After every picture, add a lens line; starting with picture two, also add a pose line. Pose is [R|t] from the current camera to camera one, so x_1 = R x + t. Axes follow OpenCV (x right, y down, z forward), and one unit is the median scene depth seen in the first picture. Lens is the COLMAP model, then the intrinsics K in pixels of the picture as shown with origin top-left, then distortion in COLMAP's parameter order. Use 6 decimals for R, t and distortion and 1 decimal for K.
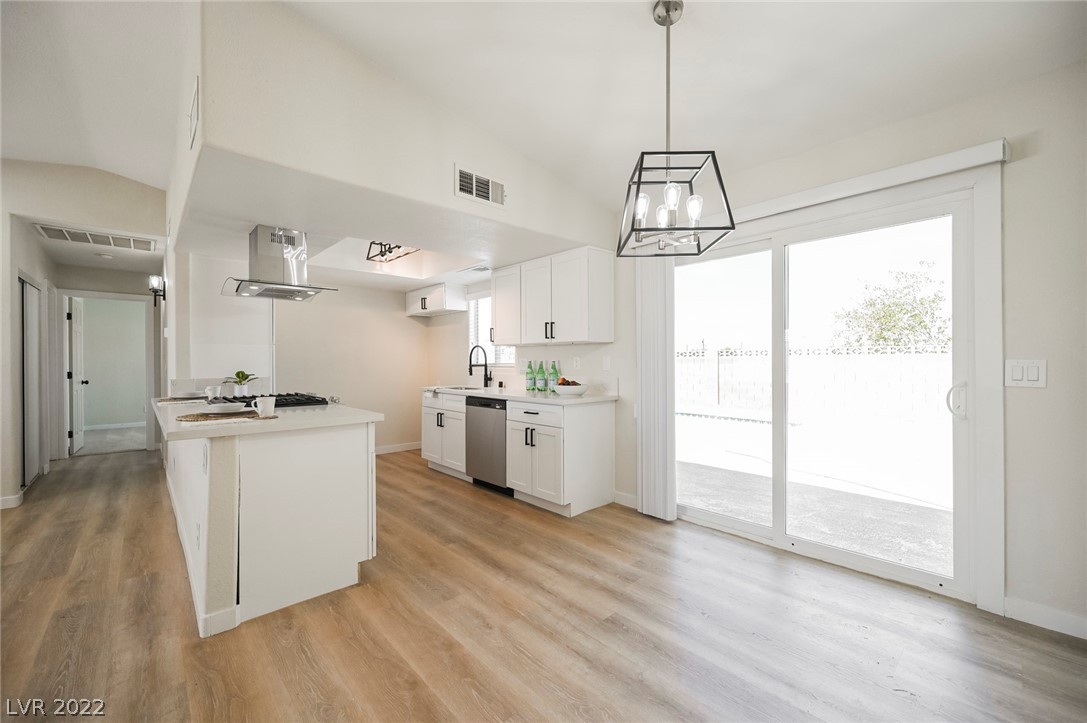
lens RADIAL K [[437.0, 0, 540.7], [0, 437.0, 361.9], [0, 0, 1]] dist [-0.000635, -0.000040]
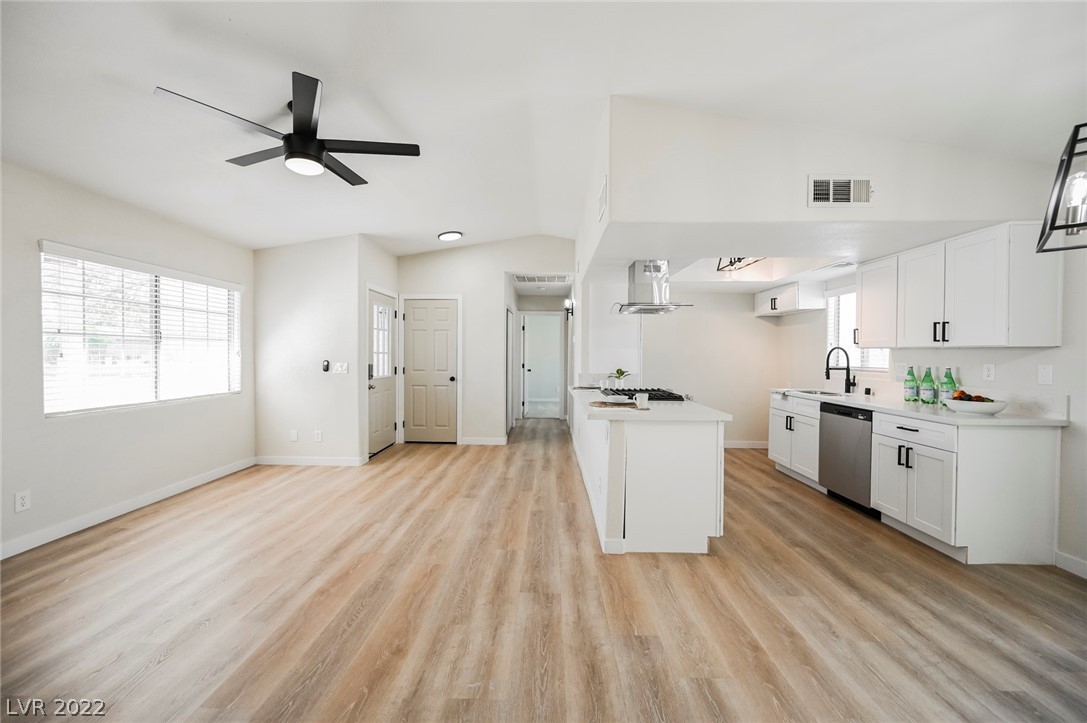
lens RADIAL K [[427.1, 0, 538.7], [0, 427.1, 361.3], [0, 0, 1]] dist [-0.001933, -0.000120]
pose [[0.721139, 0.019428, -0.692518, 0.036580], [-0.008508, 0.999780, 0.019188, -0.029273], [0.692738, -0.007946, 0.721145, -0.120293]]
